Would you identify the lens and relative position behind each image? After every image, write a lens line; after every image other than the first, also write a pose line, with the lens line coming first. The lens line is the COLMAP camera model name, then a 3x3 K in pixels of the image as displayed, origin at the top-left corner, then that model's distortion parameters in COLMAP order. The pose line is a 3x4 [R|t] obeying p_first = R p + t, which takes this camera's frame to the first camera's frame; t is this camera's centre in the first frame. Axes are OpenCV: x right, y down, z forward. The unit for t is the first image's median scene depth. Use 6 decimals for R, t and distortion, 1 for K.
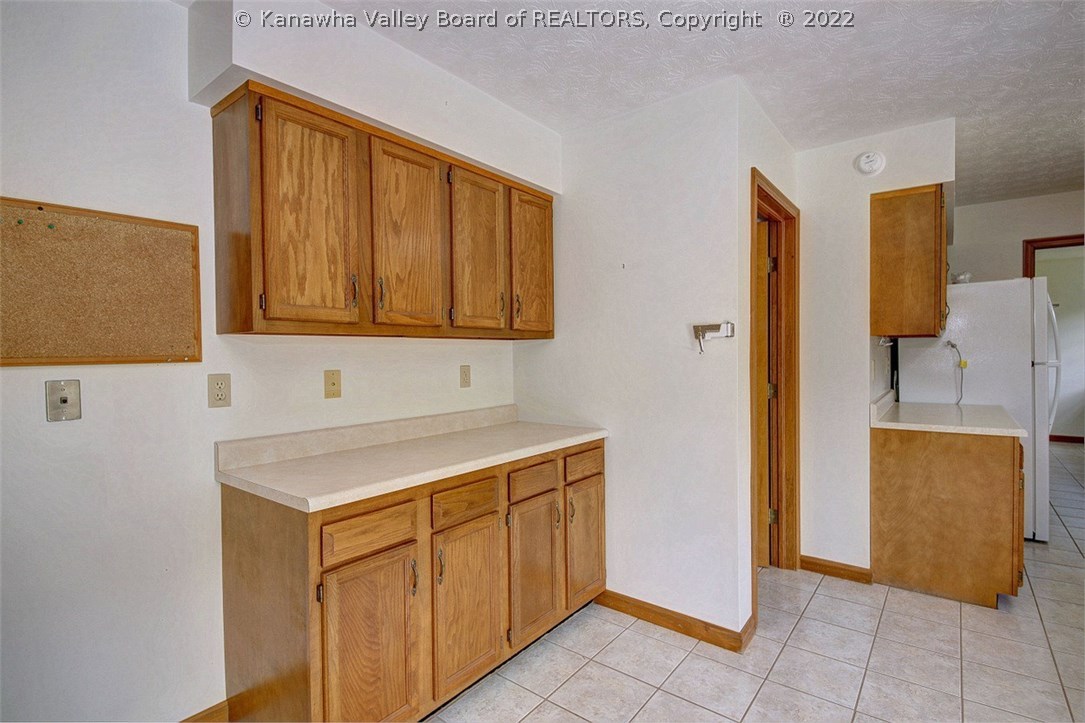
lens RADIAL K [[520.3, 0, 542.5], [0, 520.3, 361.5], [0, 0, 1]] dist [0.038687, -0.034652]
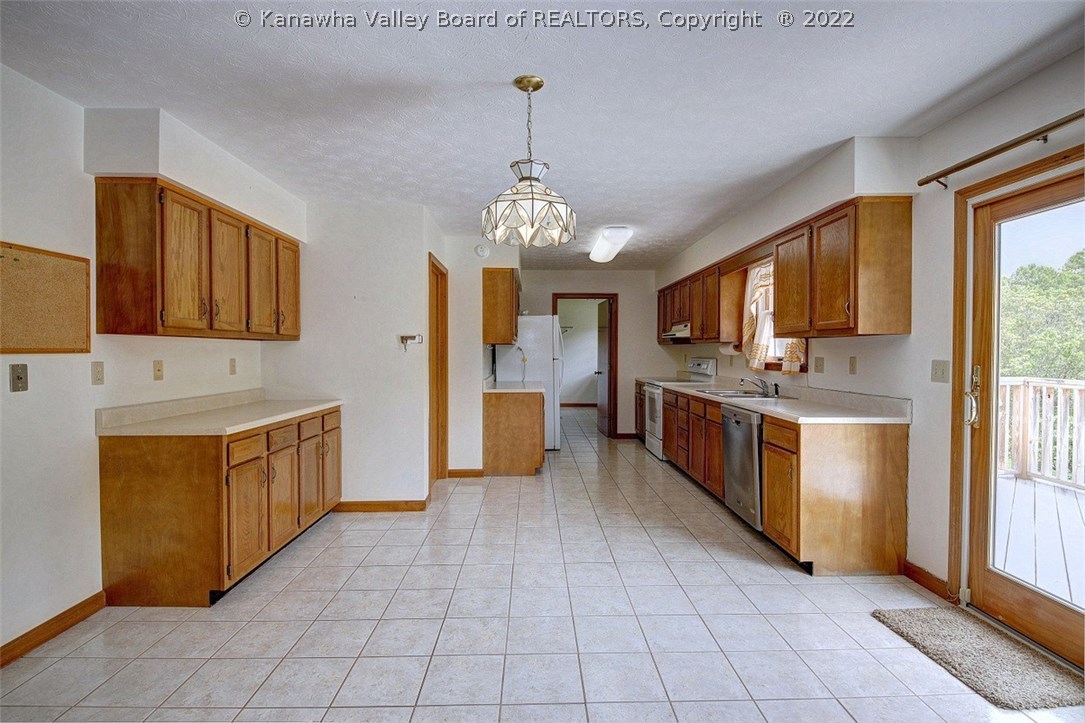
lens RADIAL K [[520.3, 0, 542.5], [0, 520.3, 361.5], [0, 0, 1]] dist [0.038687, -0.034652]
pose [[0.776714, -0.000574, 0.629853, -0.444184], [0.001776, 0.999998, -0.001279, 0.021009], [-0.629850, 0.002112, 0.776714, -0.672753]]
